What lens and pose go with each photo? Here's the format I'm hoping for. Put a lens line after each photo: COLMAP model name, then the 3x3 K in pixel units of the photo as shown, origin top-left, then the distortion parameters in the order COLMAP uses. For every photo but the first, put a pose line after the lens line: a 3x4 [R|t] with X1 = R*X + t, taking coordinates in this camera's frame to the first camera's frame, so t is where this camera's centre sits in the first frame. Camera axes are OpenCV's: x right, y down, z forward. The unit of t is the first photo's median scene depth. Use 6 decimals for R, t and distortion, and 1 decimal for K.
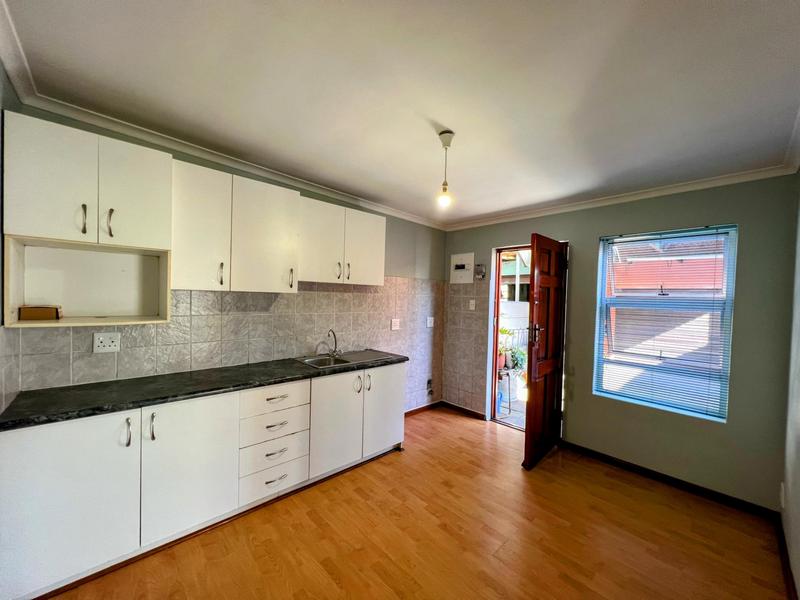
lens RADIAL K [[319.8, 0, 399.3], [0, 319.8, 301.2], [0, 0, 1]] dist [-0.000296, -0.000167]
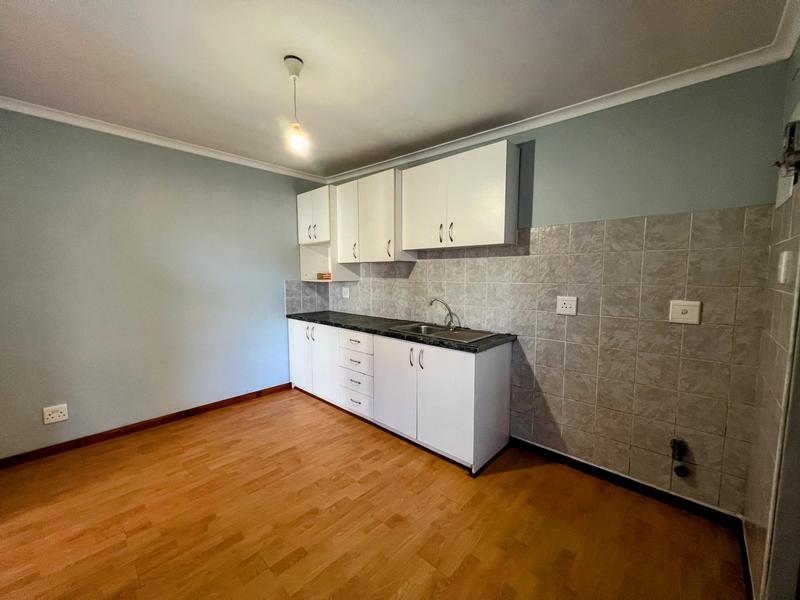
lens RADIAL K [[319.8, 0, 399.5], [0, 319.8, 302.7], [0, 0, 1]] dist [-0.000296, -0.000167]
pose [[0.065885, 0.064310, -0.995753, 0.767988], [-0.014778, 0.997874, 0.063469, 0.047031], [0.997718, 0.010534, 0.066696, 0.895265]]
